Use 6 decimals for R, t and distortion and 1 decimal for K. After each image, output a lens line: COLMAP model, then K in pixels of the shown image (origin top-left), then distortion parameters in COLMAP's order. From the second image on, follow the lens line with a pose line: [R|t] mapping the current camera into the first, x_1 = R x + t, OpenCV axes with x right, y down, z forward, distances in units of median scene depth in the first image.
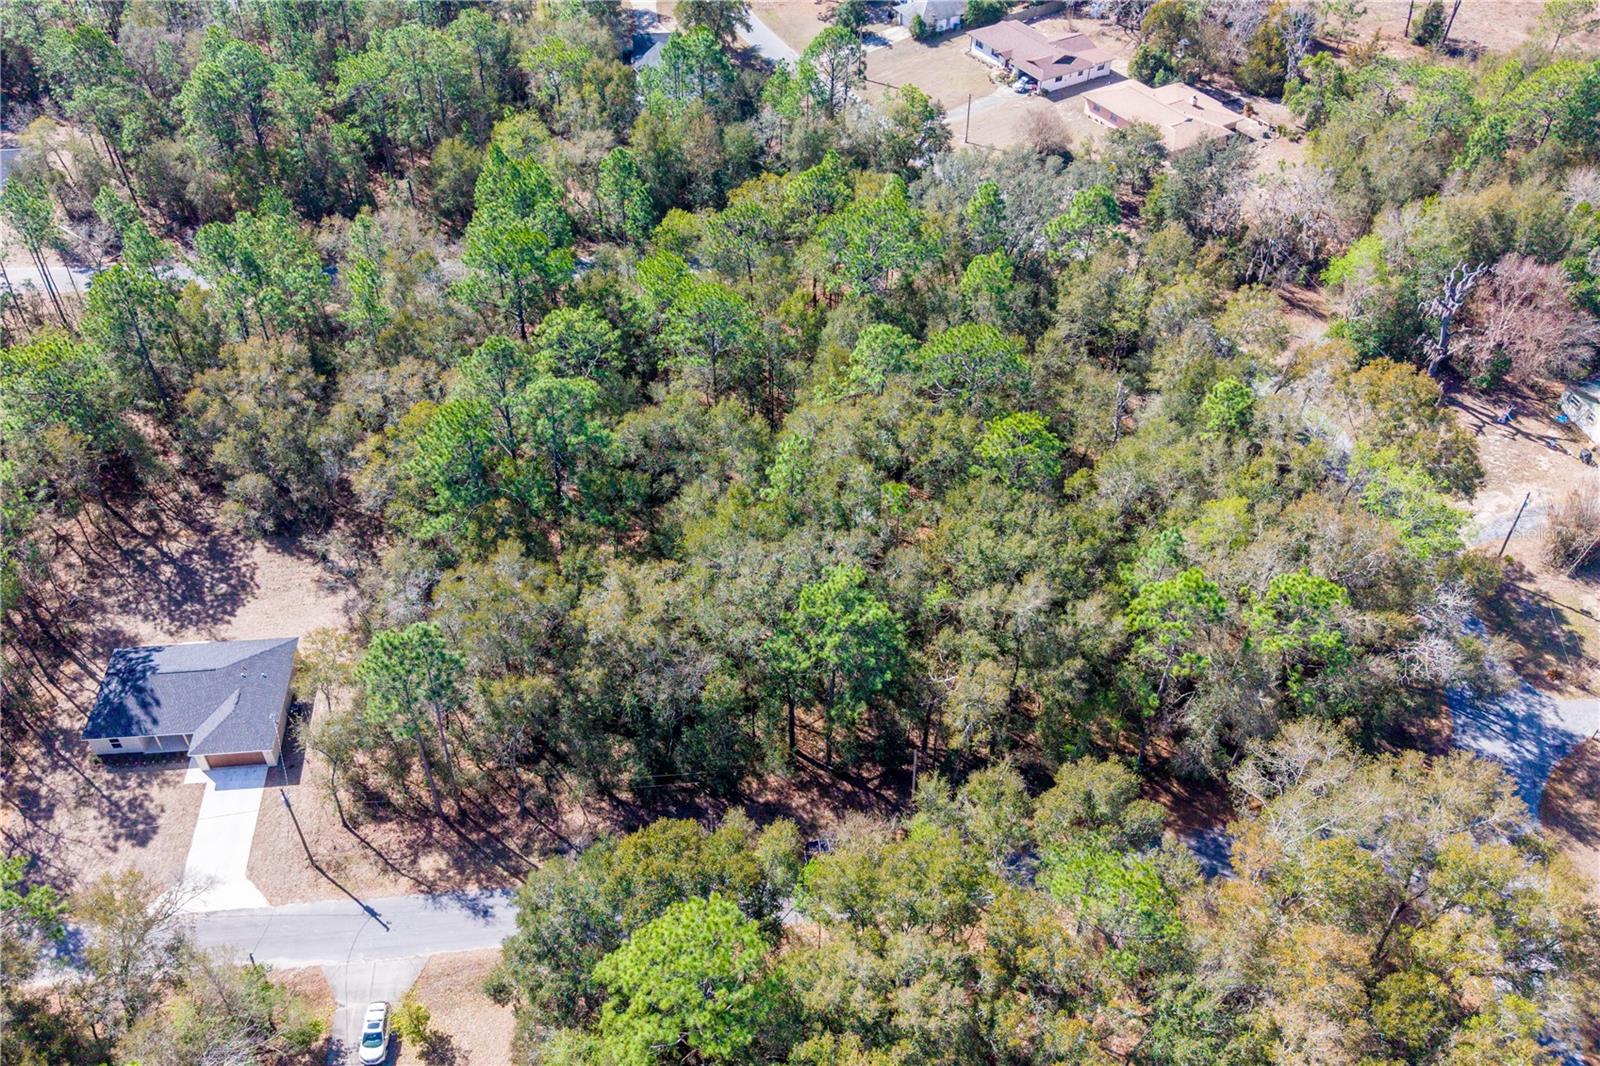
lens RADIAL K [[1299.0, 0, 800.0], [0, 1299.0, 533.0], [0, 0, 1]] dist [-0.006318, -0.012023]
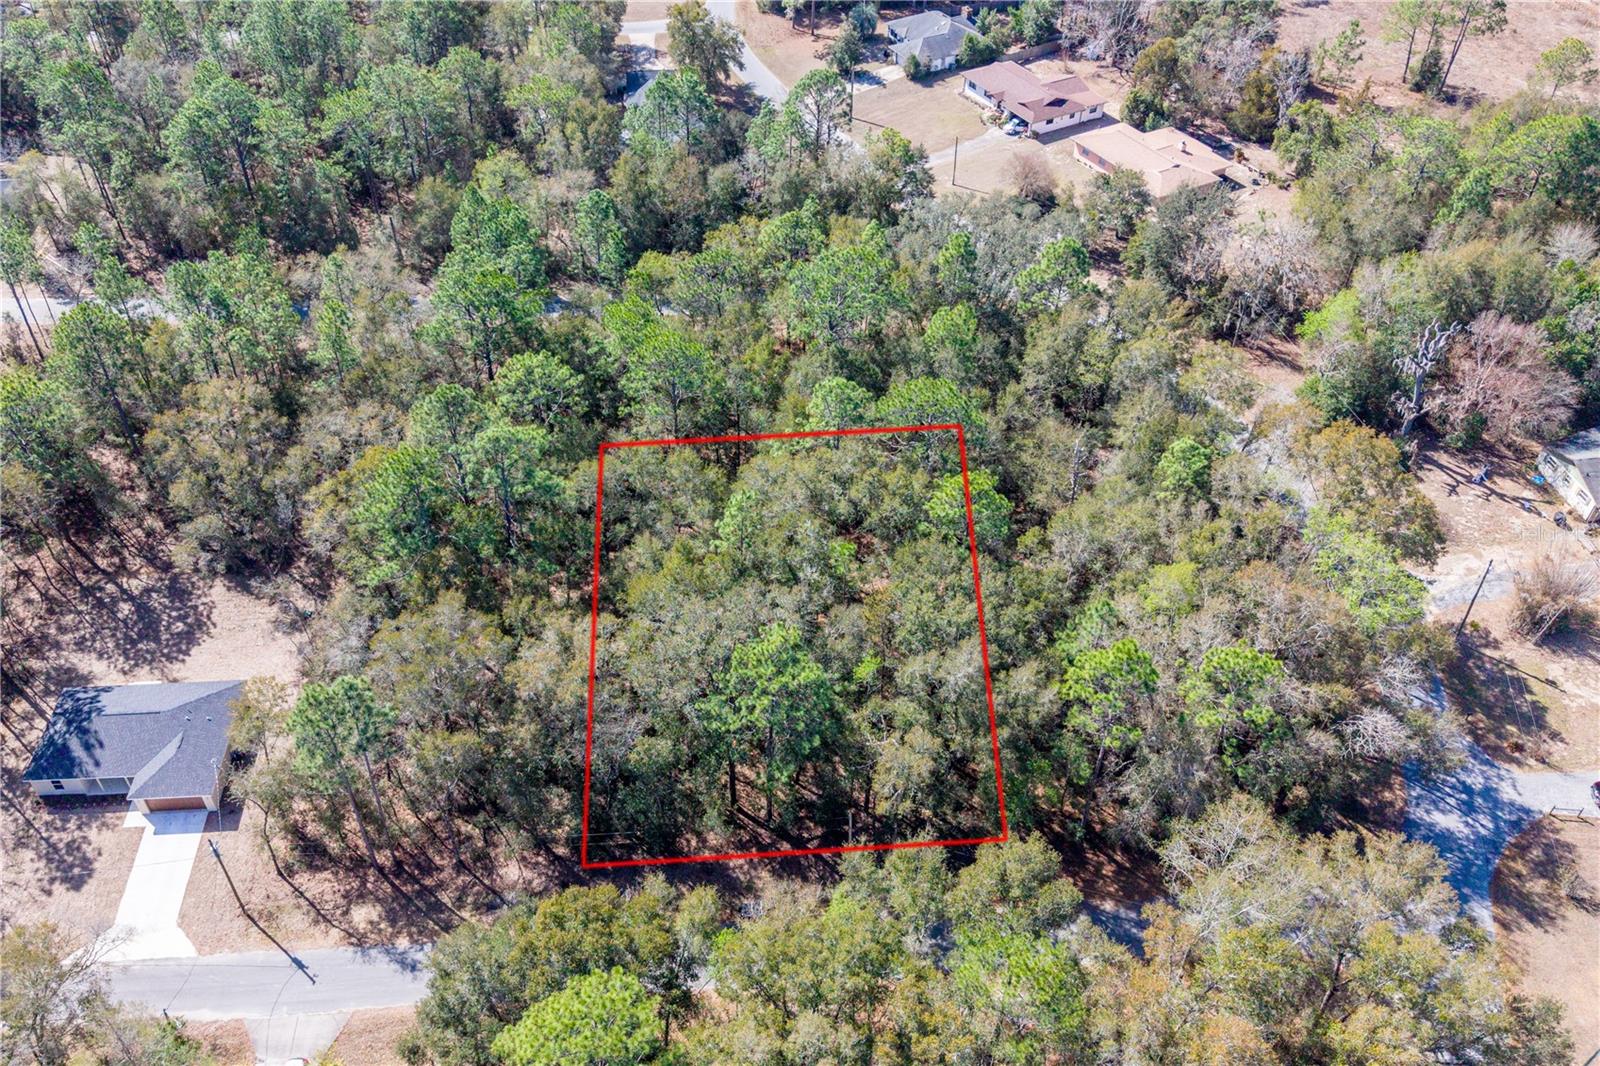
lens RADIAL K [[1299.0, 0, 800.0], [0, 1299.0, 533.0], [0, 0, 1]] dist [-0.006318, -0.012023]
pose [[0.999627, 0.019251, -0.019349, 0.051835], [-0.019538, 0.999700, -0.014757, -0.024272], [0.019059, 0.015130, 0.999704, 0.006605]]
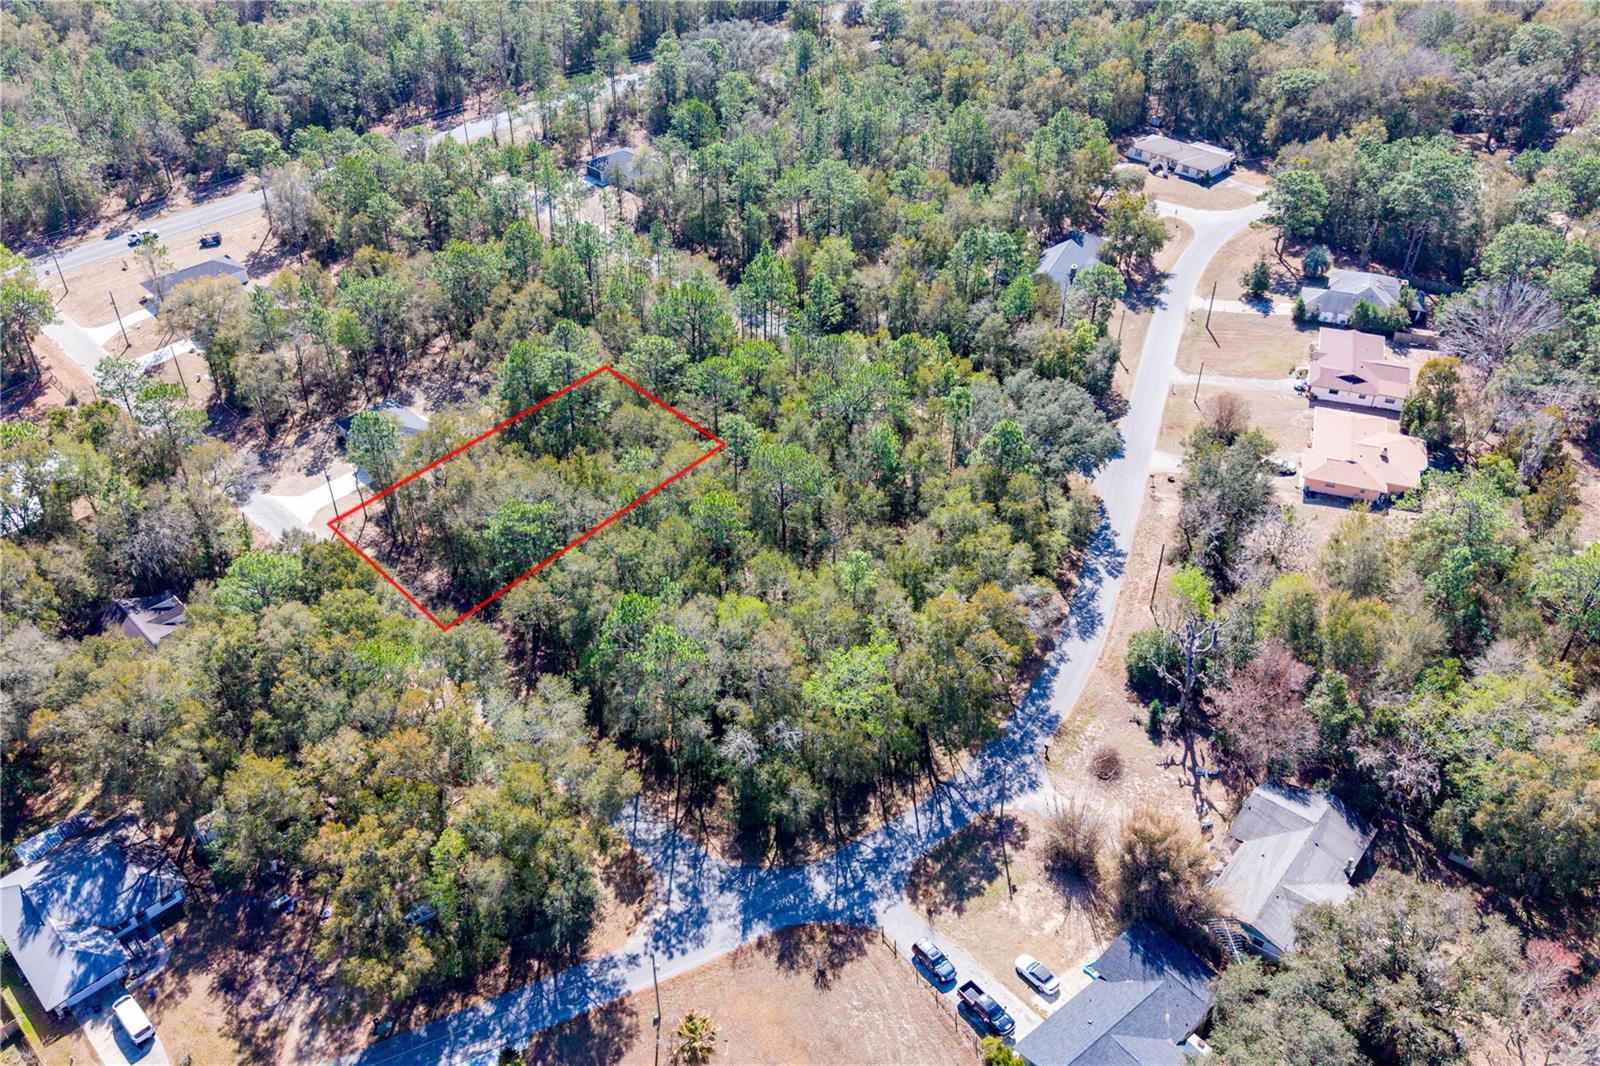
lens RADIAL K [[1299.0, 0, 800.0], [0, 1299.0, 533.0], [0, 0, 1]] dist [-0.006318, -0.012023]
pose [[0.650921, 0.462655, -0.601873, 0.964688], [-0.512388, 0.852751, 0.101360, -0.213820], [0.560143, 0.242415, 0.792133, -0.095846]]
